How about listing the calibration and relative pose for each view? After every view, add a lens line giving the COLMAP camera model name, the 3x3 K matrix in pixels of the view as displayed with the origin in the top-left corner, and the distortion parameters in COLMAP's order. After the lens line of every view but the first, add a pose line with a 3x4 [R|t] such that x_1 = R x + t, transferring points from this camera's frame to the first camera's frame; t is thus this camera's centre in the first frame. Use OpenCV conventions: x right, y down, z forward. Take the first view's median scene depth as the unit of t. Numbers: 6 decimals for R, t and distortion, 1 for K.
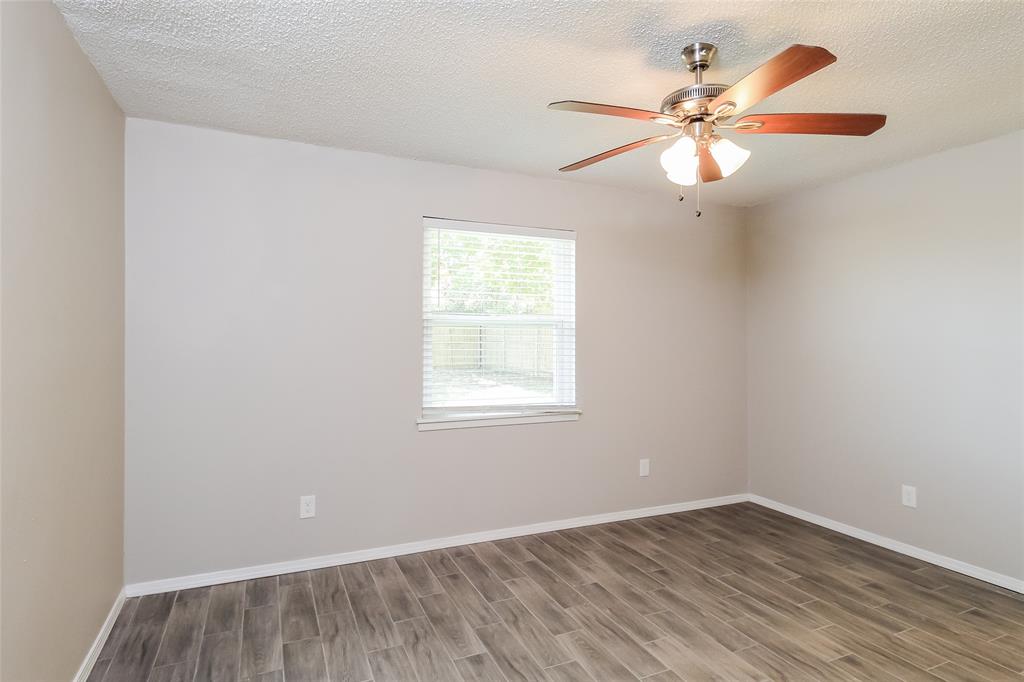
lens RADIAL K [[556.0, 0, 515.8], [0, 556.0, 339.3], [0, 0, 1]] dist [0.004094, -0.008698]
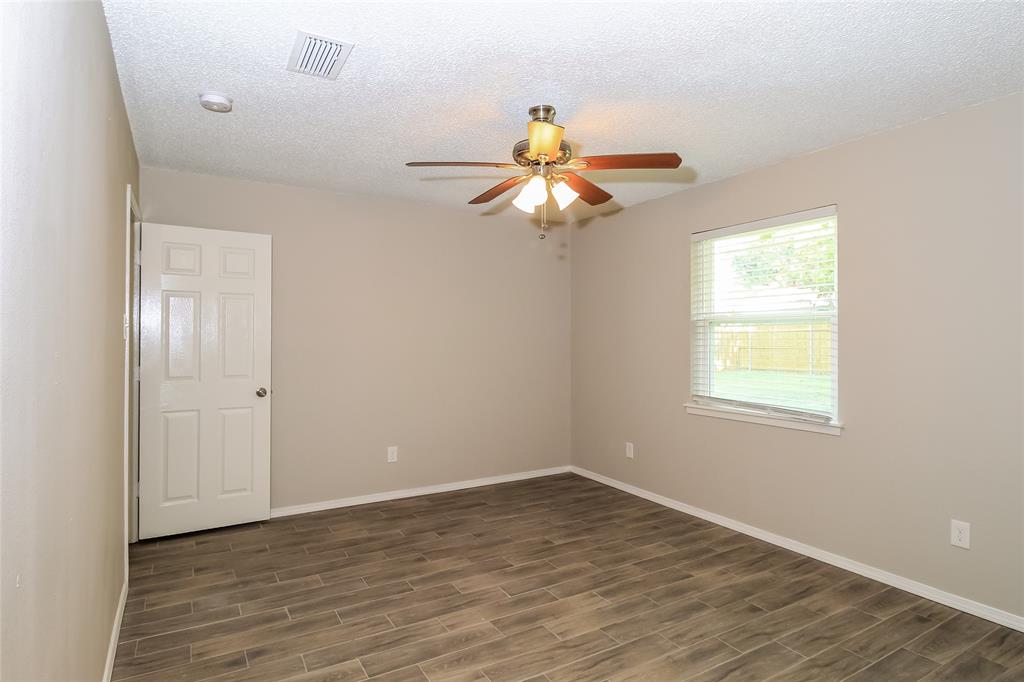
lens RADIAL K [[556.0, 0, 518.8], [0, 556.0, 338.7], [0, 0, 1]] dist [0.004094, -0.008698]
pose [[0.116160, -0.000787, -0.993230, 1.057590], [-0.007031, 0.999974, -0.001614, 0.009360], [0.993206, 0.007171, 0.116151, 0.535122]]
